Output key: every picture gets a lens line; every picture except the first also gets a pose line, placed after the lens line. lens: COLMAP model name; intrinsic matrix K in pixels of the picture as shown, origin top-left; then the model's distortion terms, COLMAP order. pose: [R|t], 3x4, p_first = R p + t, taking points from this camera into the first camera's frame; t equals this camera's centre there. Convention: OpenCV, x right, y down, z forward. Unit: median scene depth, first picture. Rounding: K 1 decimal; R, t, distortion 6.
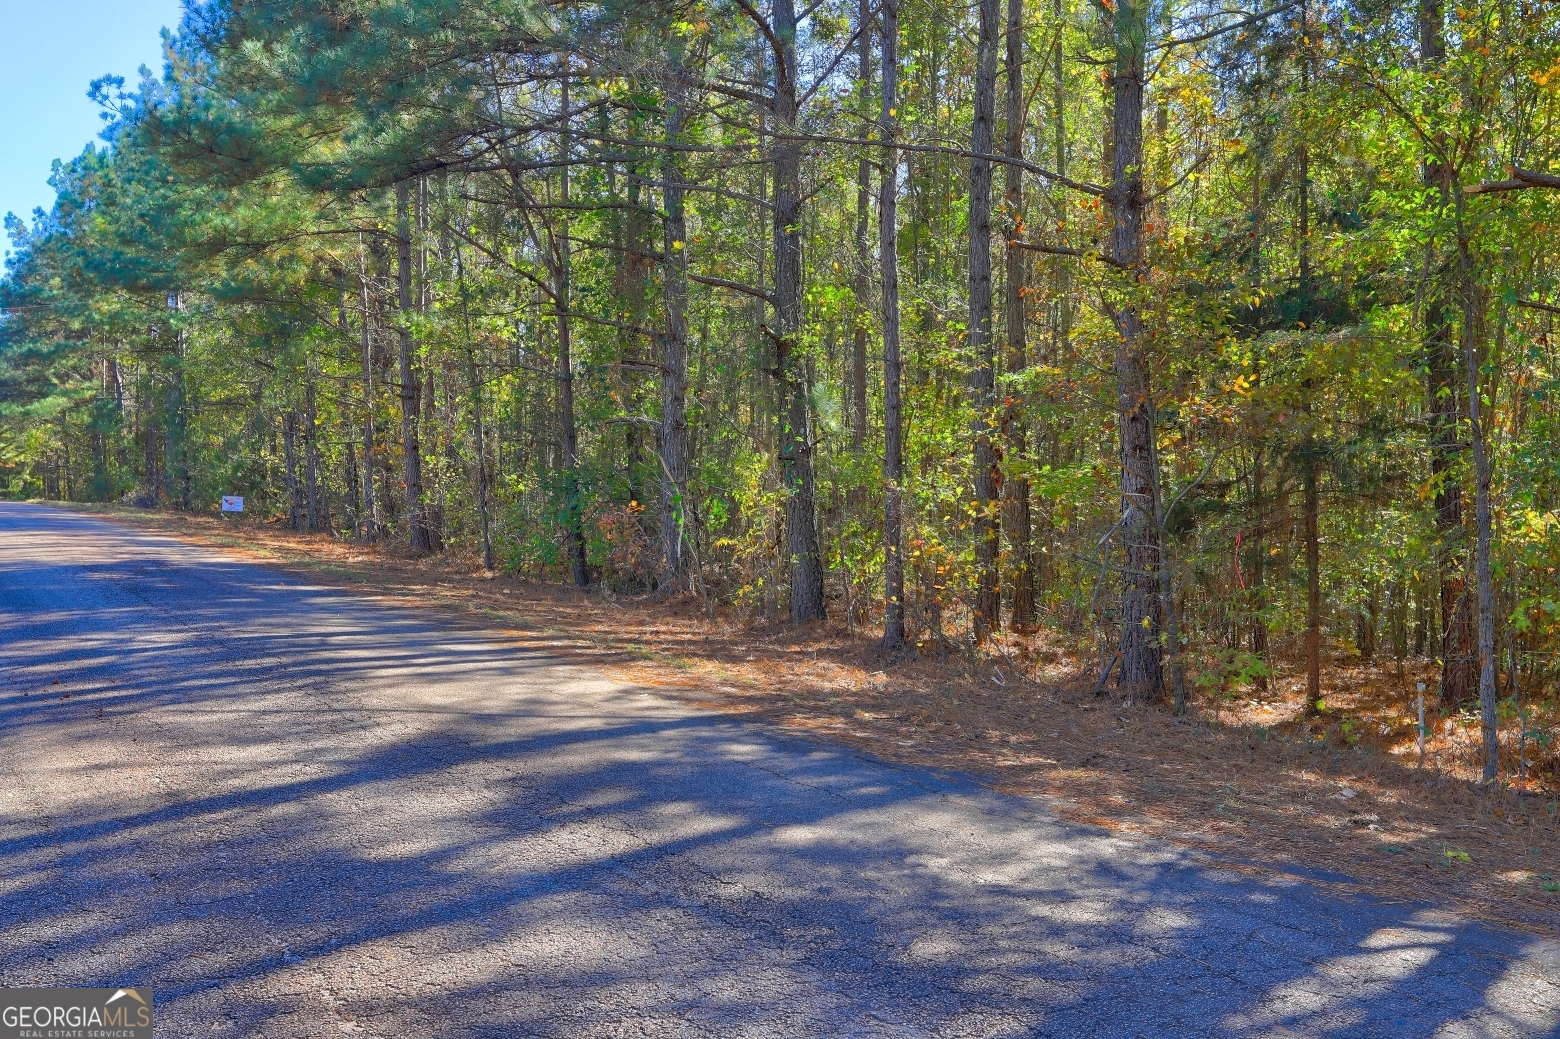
lens RADIAL K [[1518.6, 0, 779.0], [0, 1518.6, 519.5], [0, 0, 1]] dist [-0.011828, 0.000000]
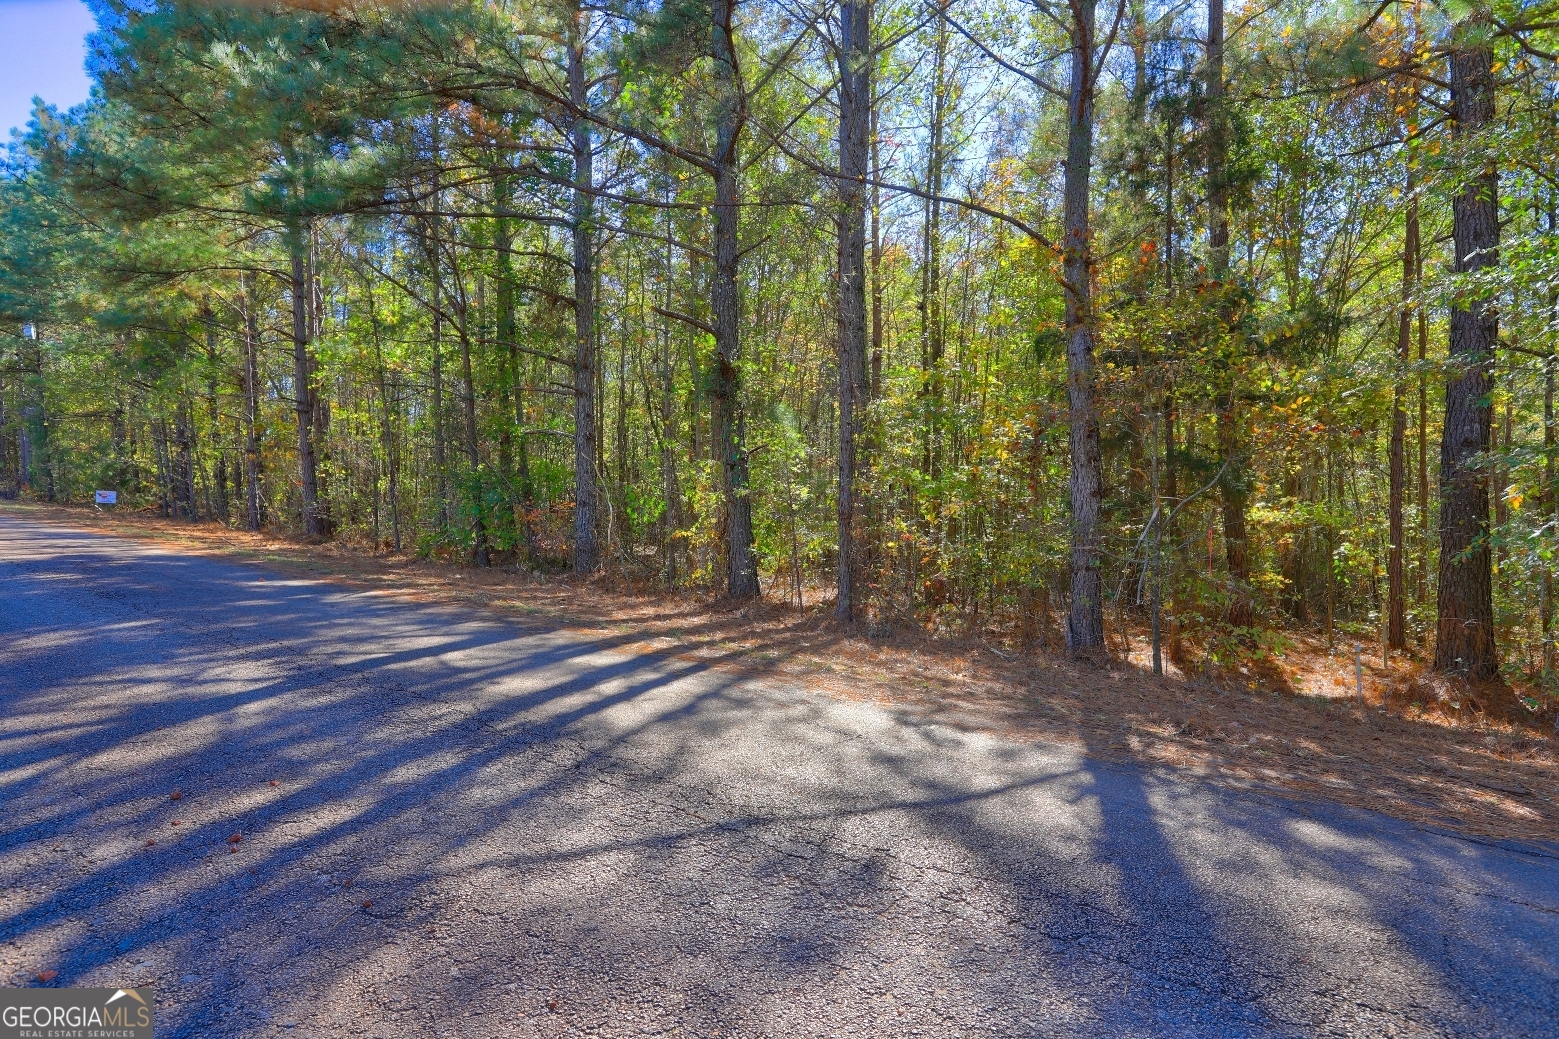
lens RADIAL K [[903.1, 0, 781.6], [0, 903.1, 519.5], [0, 0, 1]] dist [0.000729, -0.001790]
pose [[0.944651, -0.005090, 0.328036, -0.127428], [0.000262, 0.999891, 0.014761, -0.004568], [-0.328076, -0.013858, 0.944550, 0.198382]]
